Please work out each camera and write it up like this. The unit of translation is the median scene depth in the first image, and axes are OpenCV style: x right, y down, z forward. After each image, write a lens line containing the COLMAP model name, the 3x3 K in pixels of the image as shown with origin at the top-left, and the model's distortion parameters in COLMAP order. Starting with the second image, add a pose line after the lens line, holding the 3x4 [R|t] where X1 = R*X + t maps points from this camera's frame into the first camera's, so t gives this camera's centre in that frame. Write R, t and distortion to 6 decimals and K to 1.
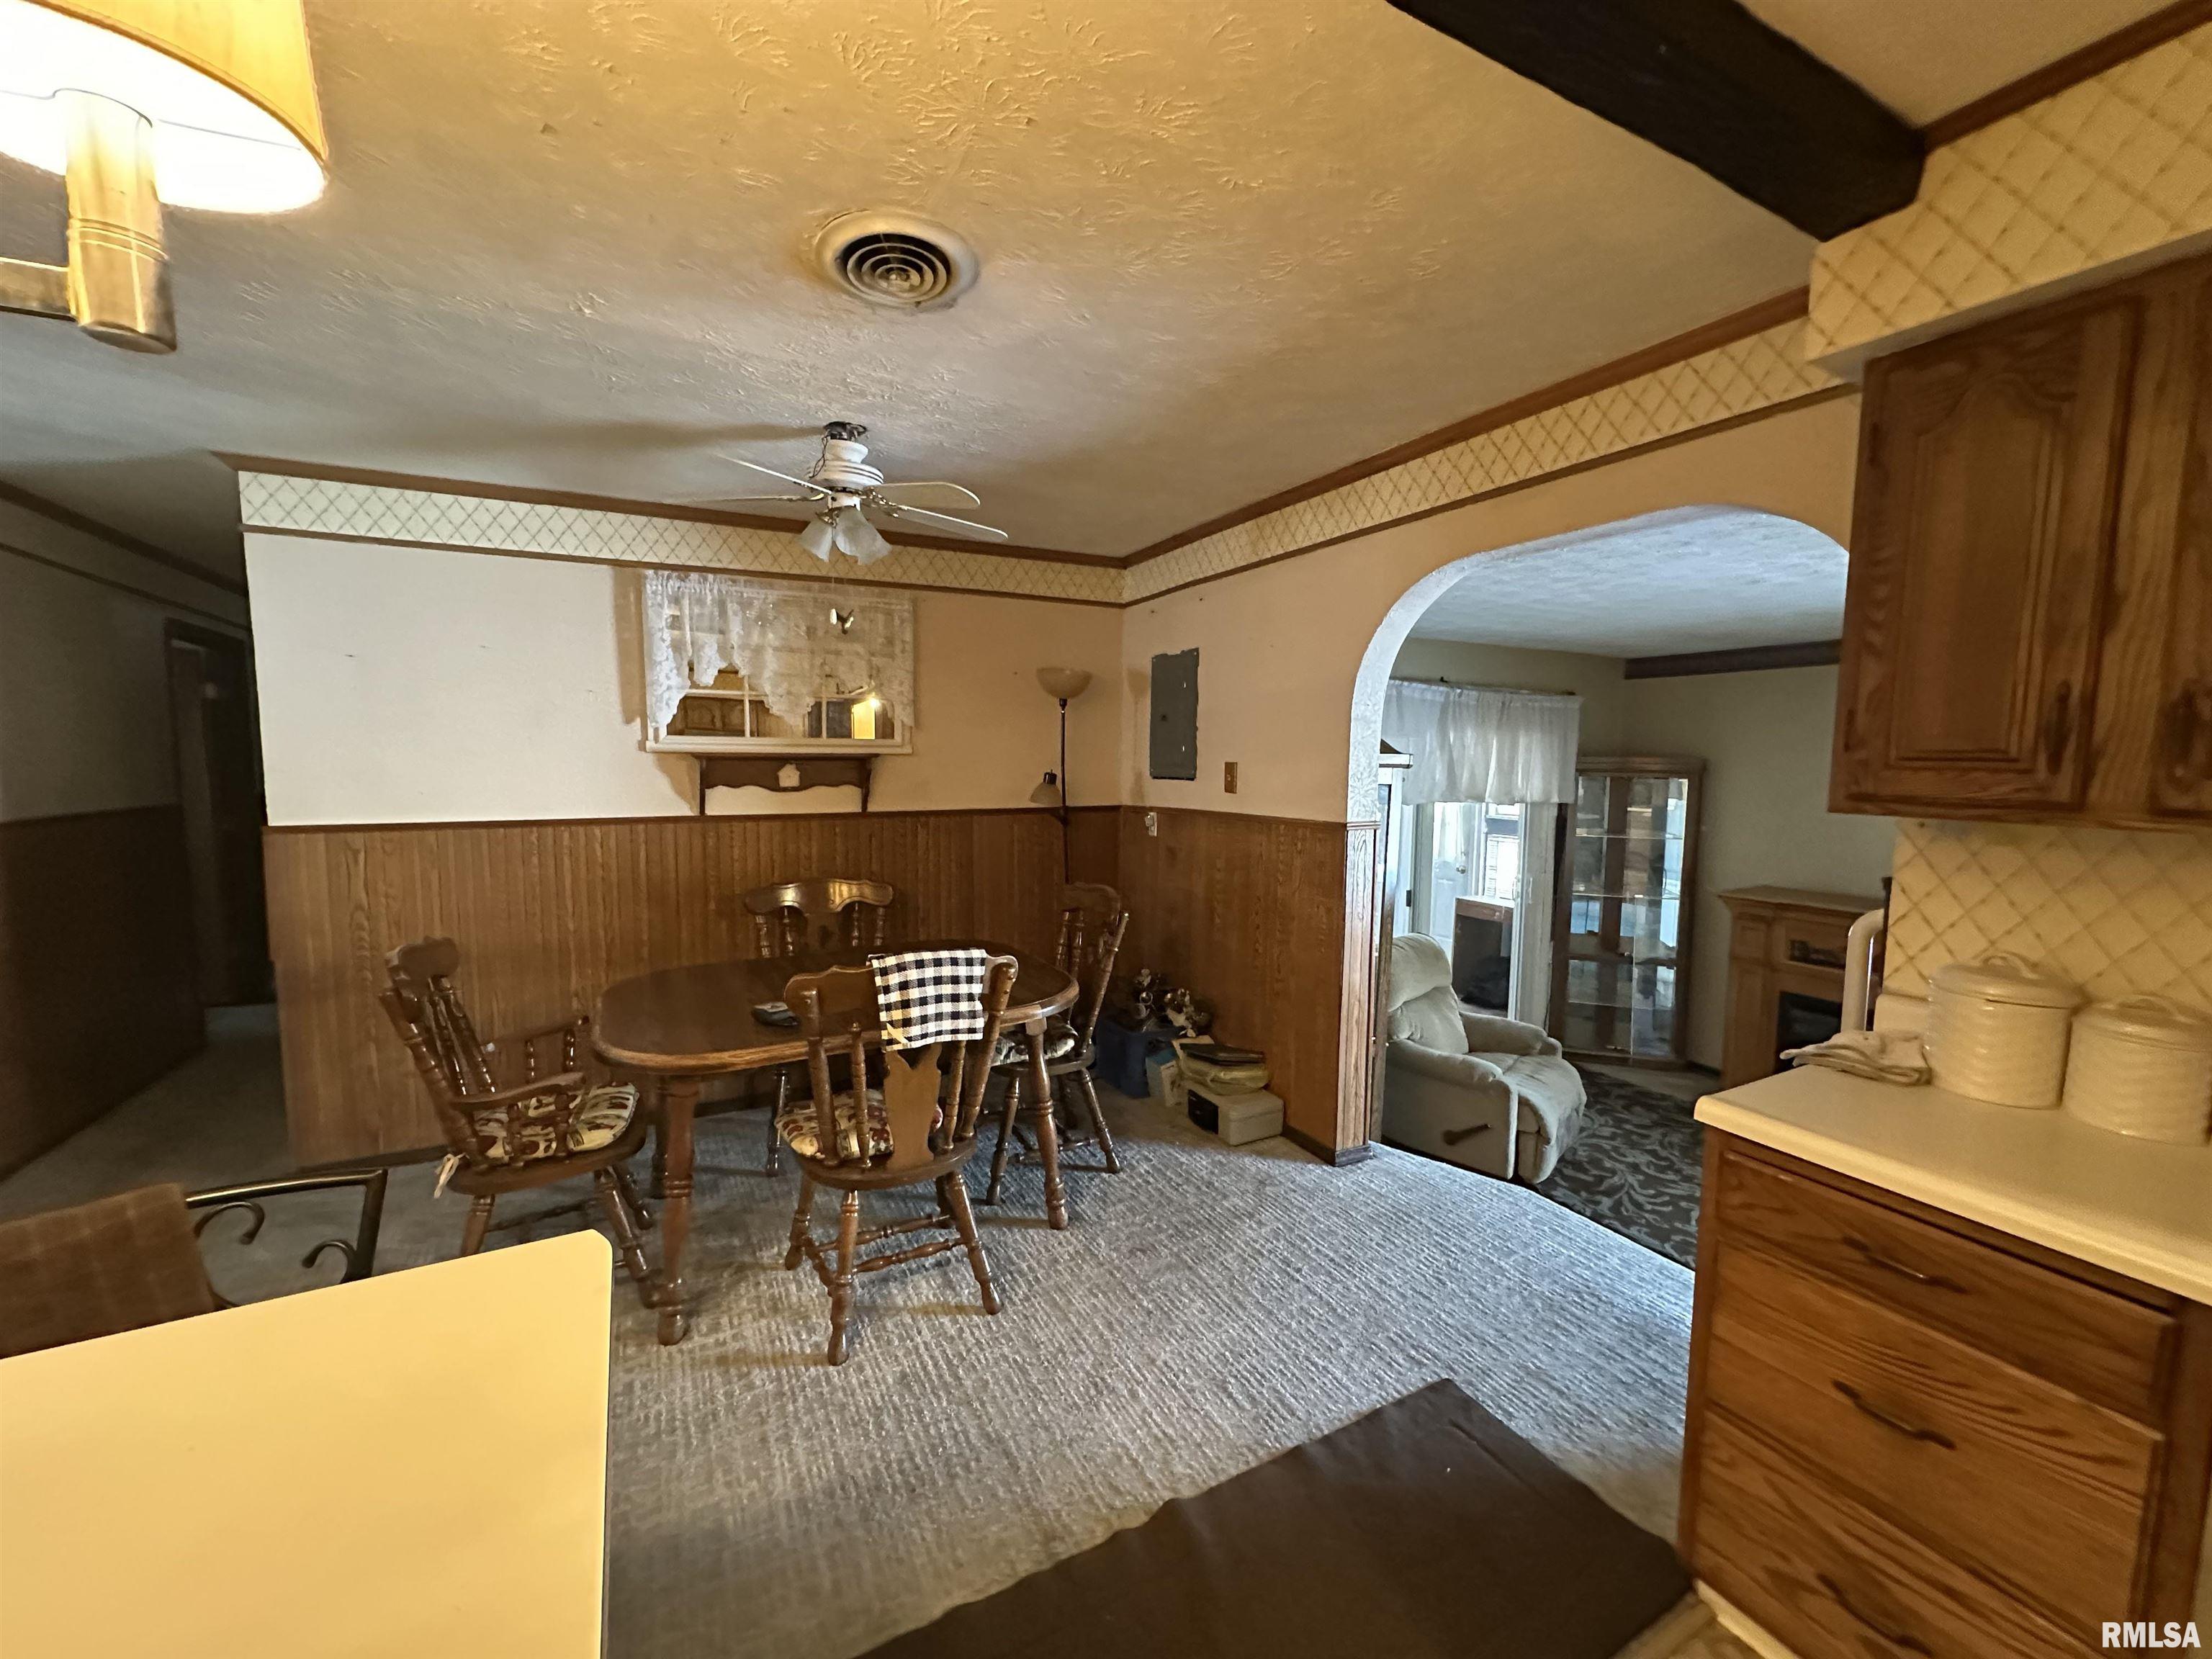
lens RADIAL K [[879.6, 0, 1106.9], [0, 879.6, 827.1], [0, 0, 1]] dist [-0.002807, 0.000620]
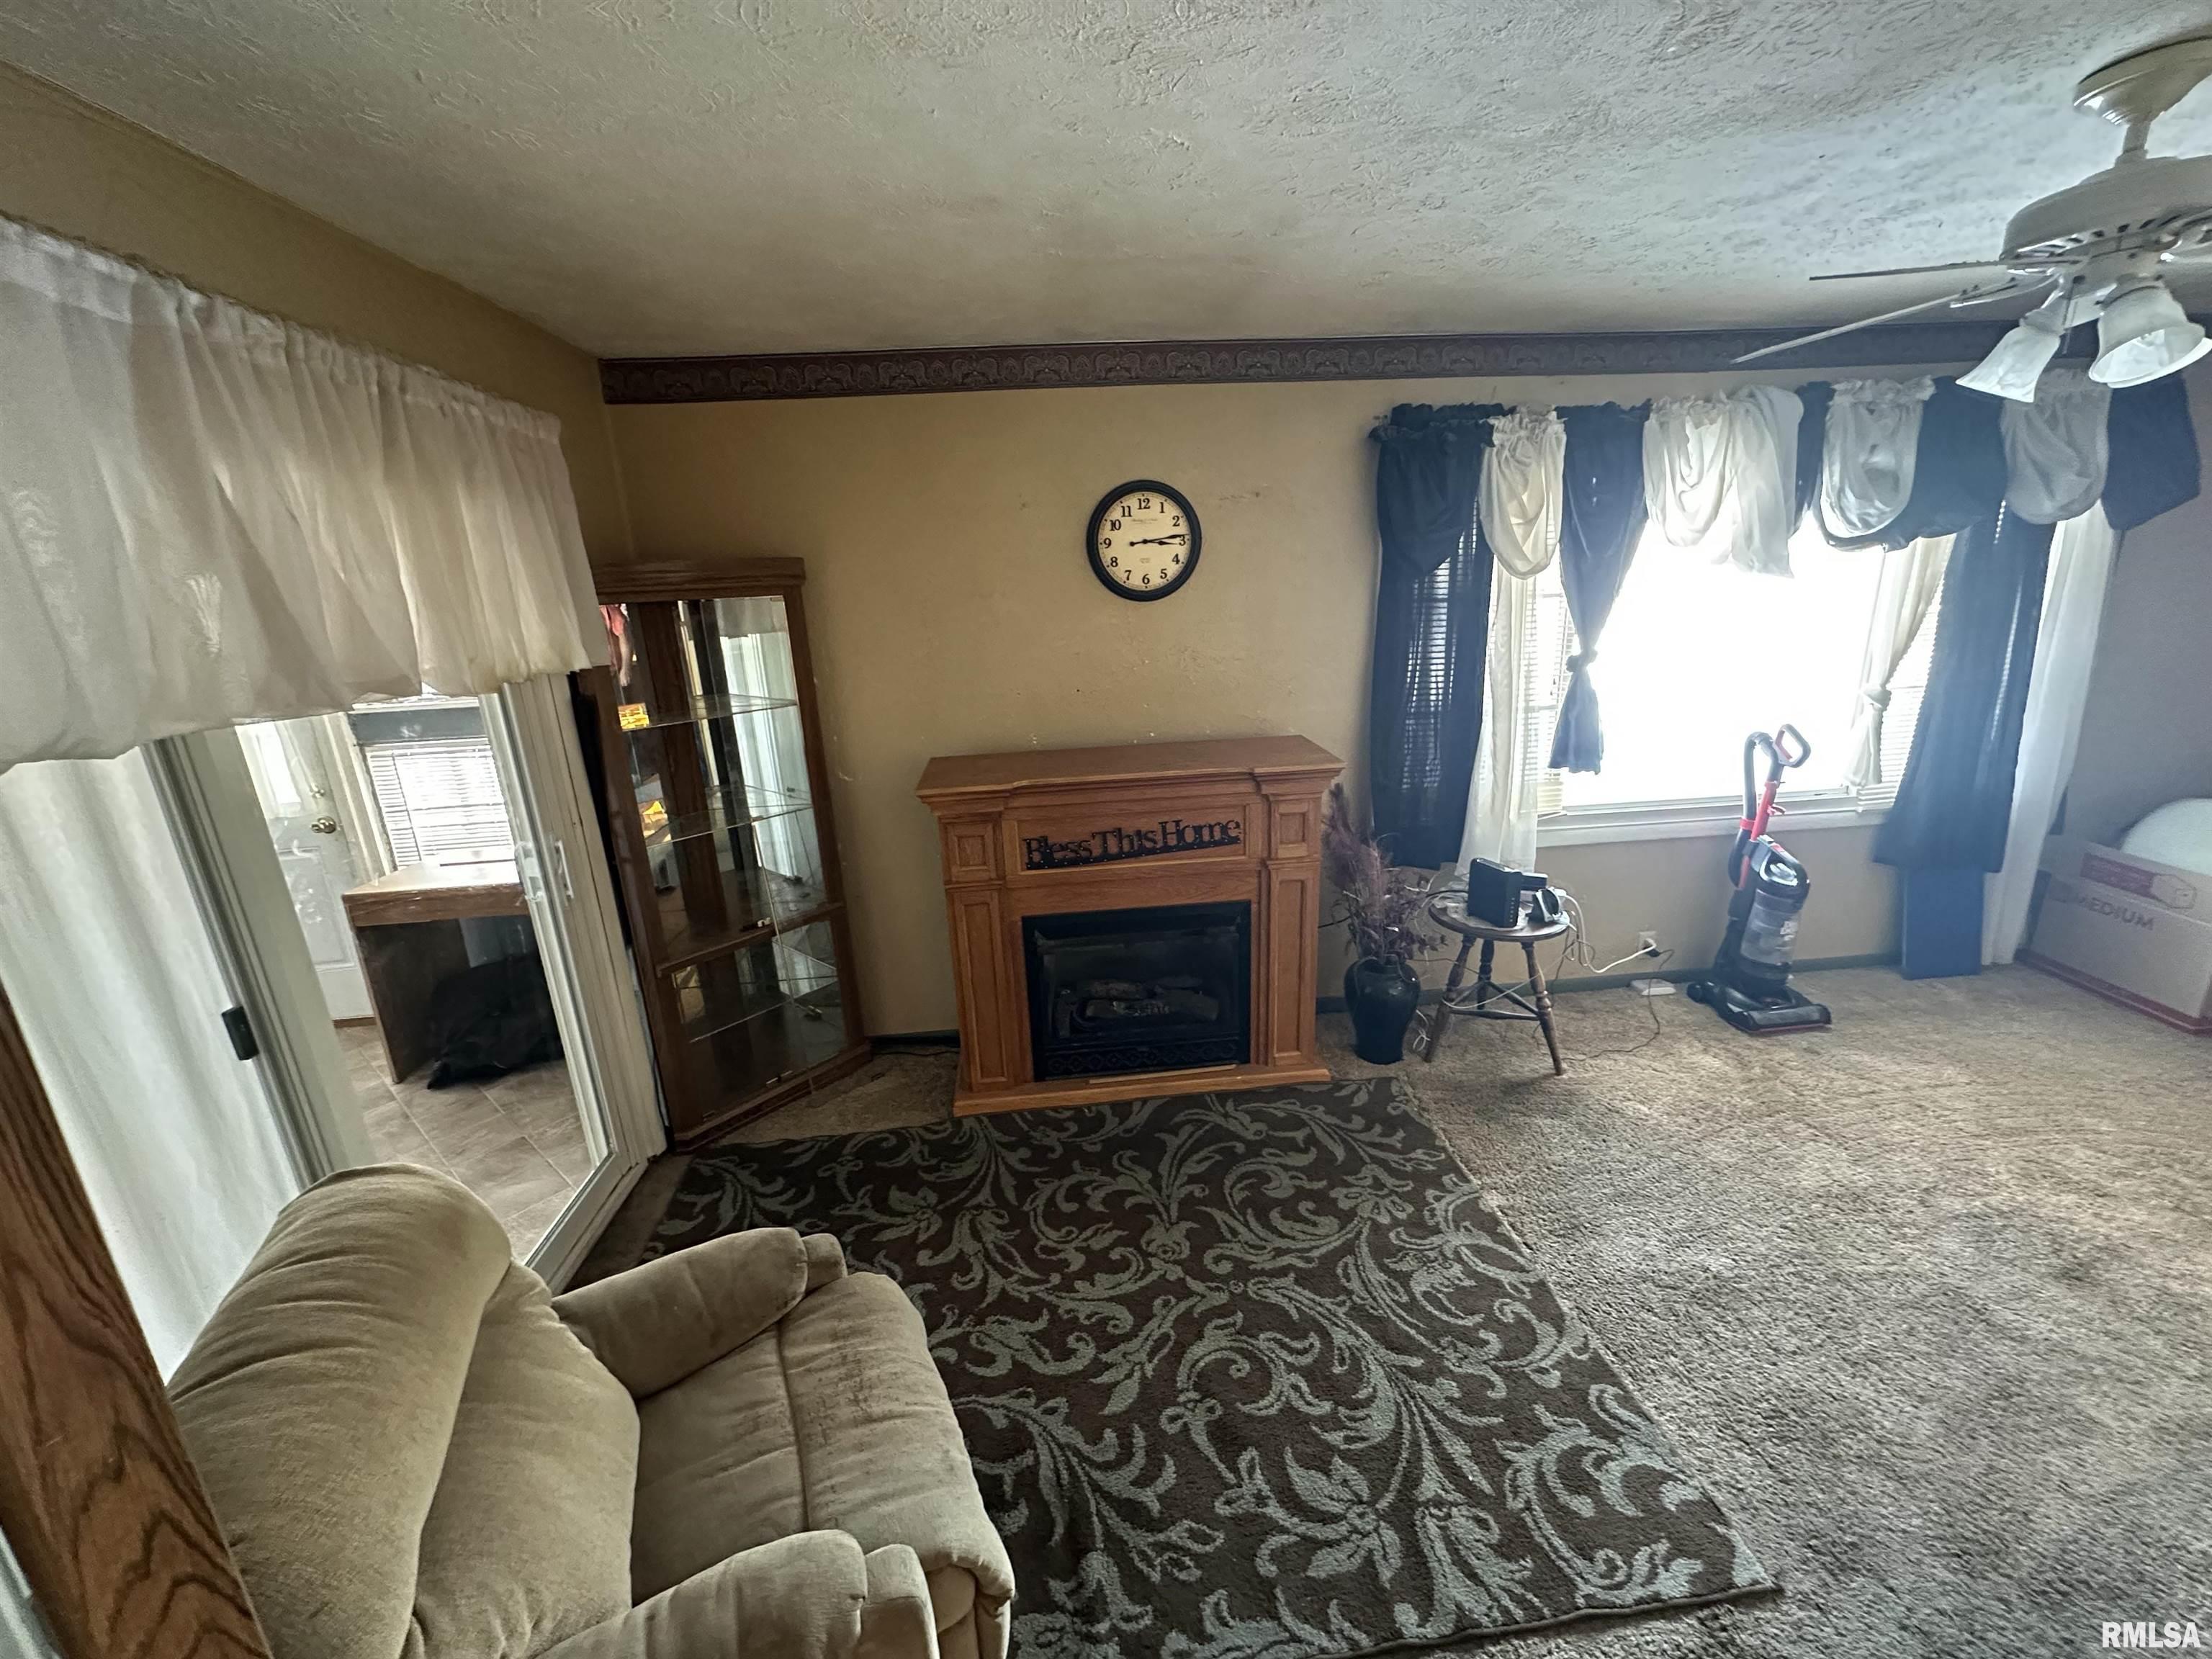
lens RADIAL K [[879.6, 0, 1106.9], [0, 879.6, 827.1], [0, 0, 1]] dist [-0.002807, 0.000620]
pose [[0.389578, -0.281716, 0.876850, 0.222618], [0.130677, 0.959345, 0.250162, -0.029496], [-0.911676, 0.017126, 0.410553, 0.623131]]
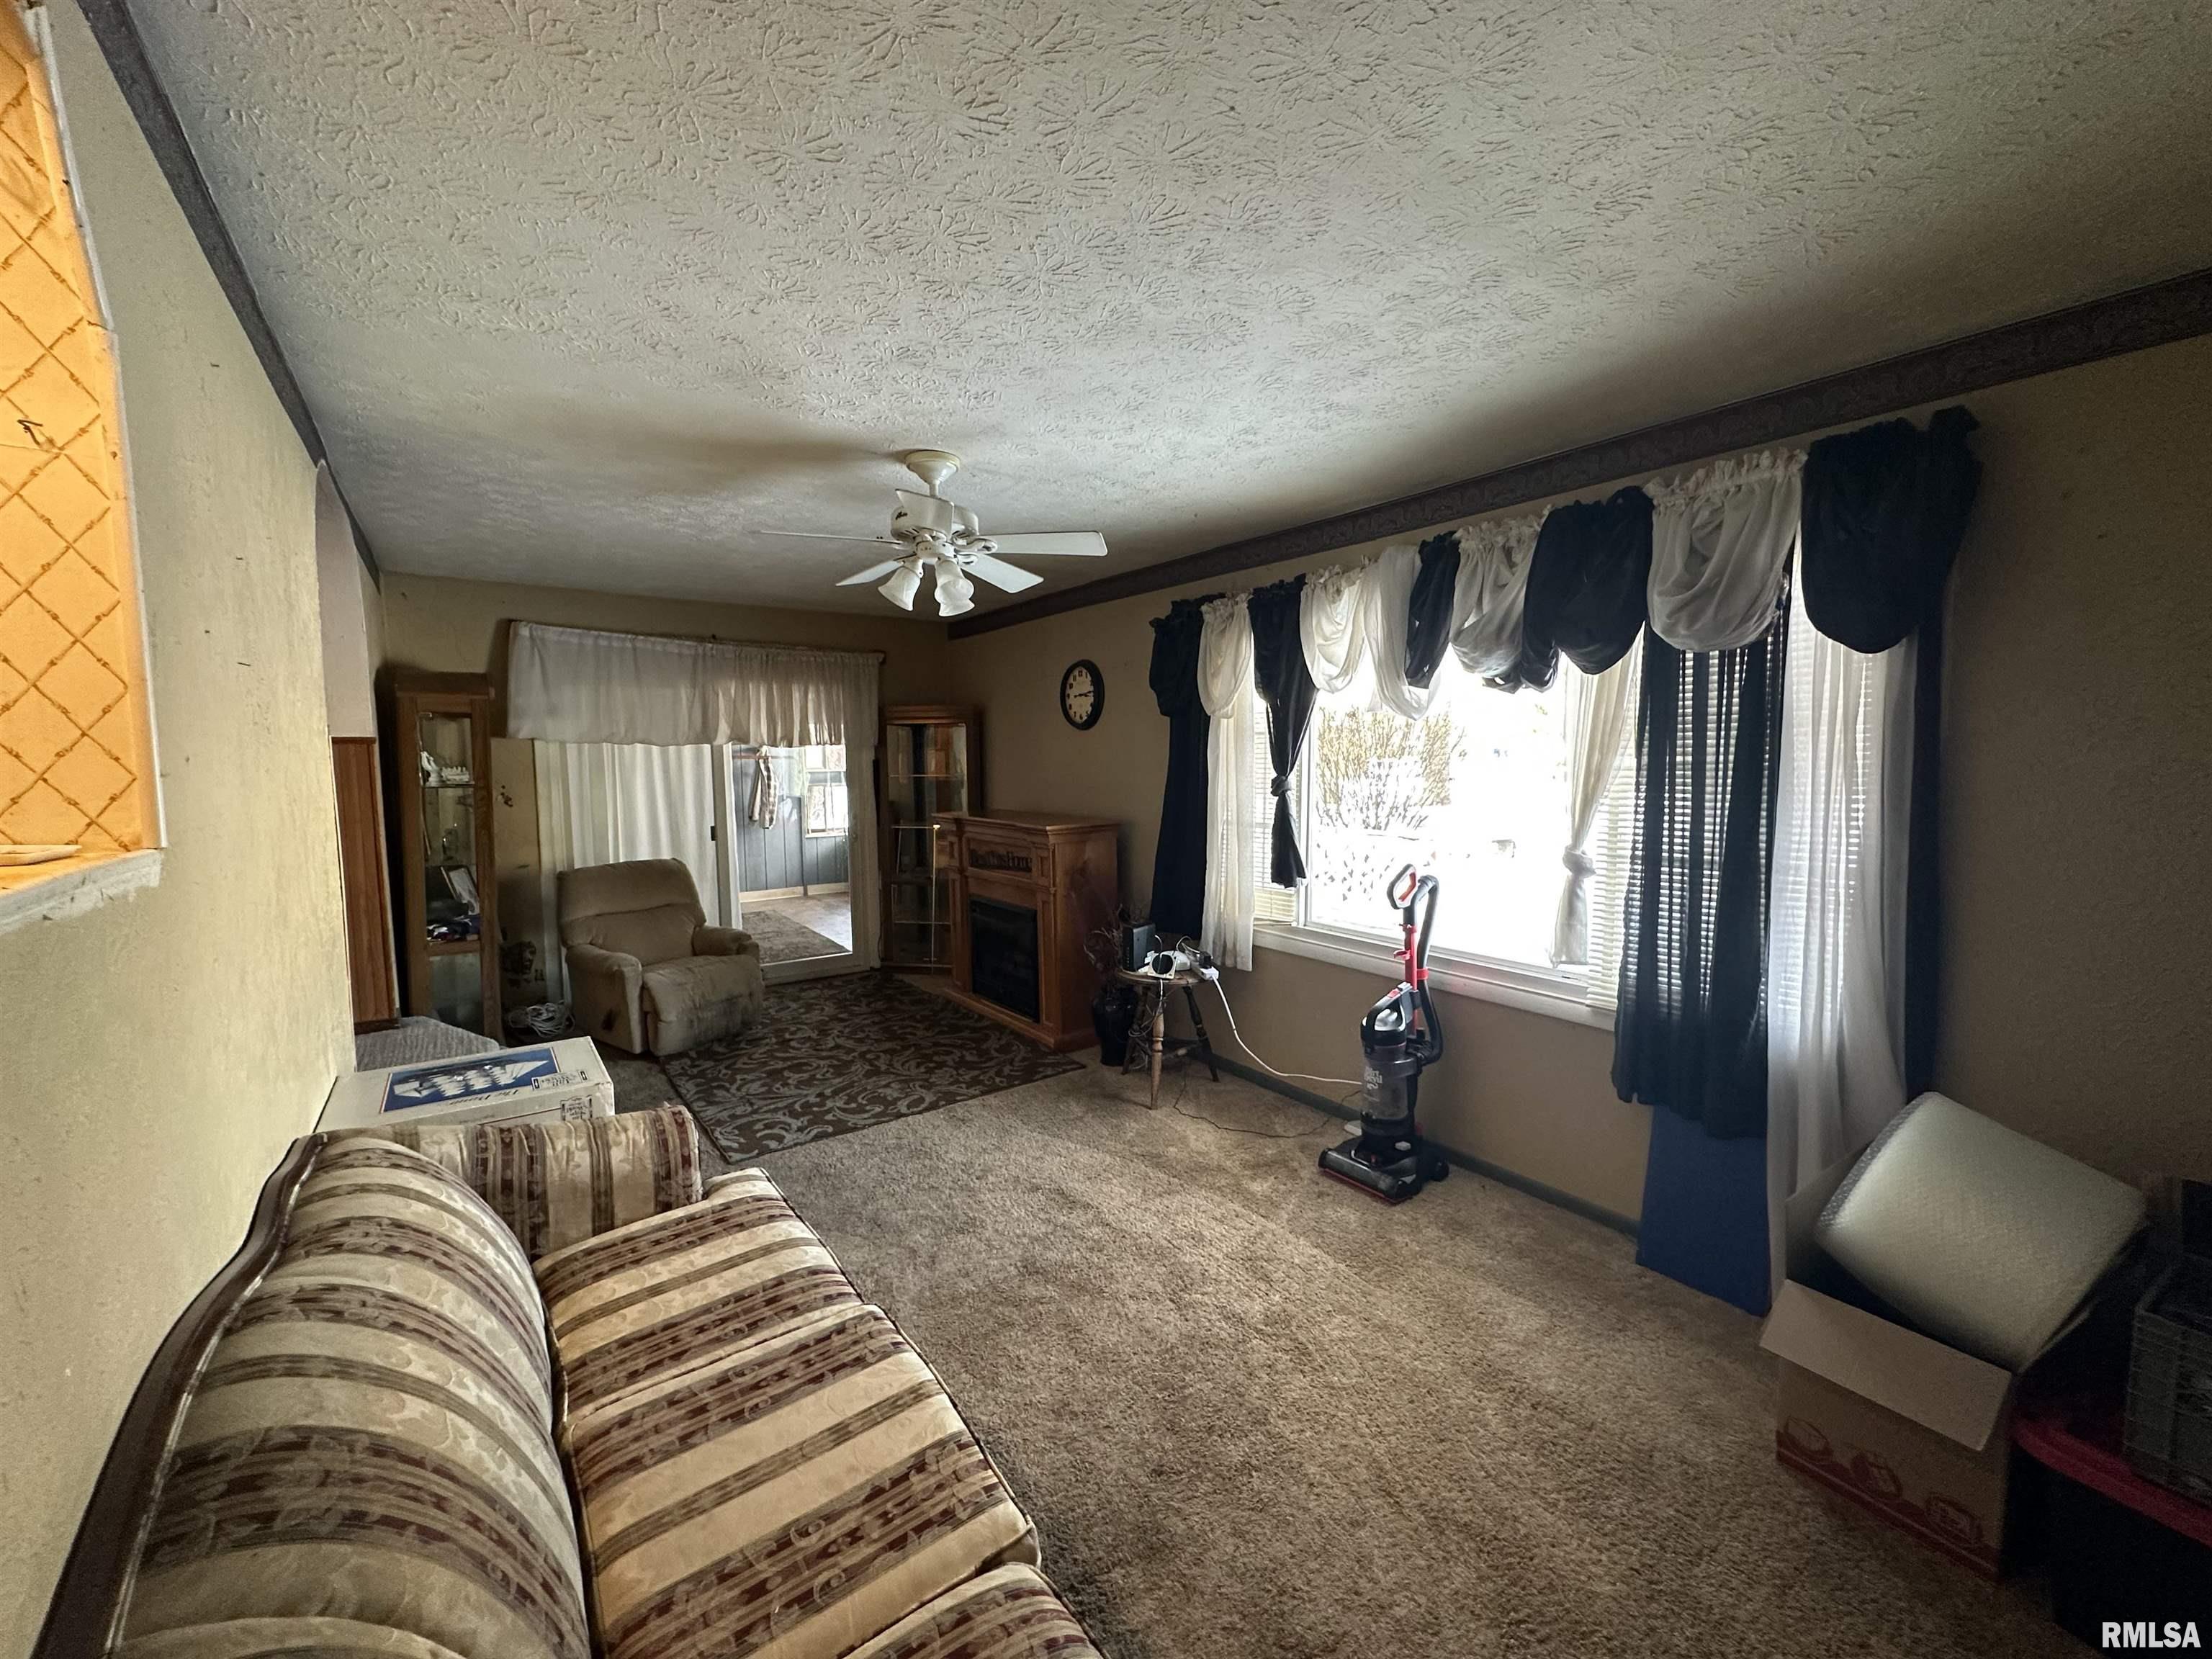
lens RADIAL K [[879.6, 0, 1106.9], [0, 879.6, 827.1], [0, 0, 1]] dist [-0.002807, 0.000620]
pose [[0.989803, -0.030750, 0.139085, 0.726290], [0.031472, 0.999500, -0.002992, 0.097501], [-0.138923, 0.007339, 0.990276, -0.191778]]
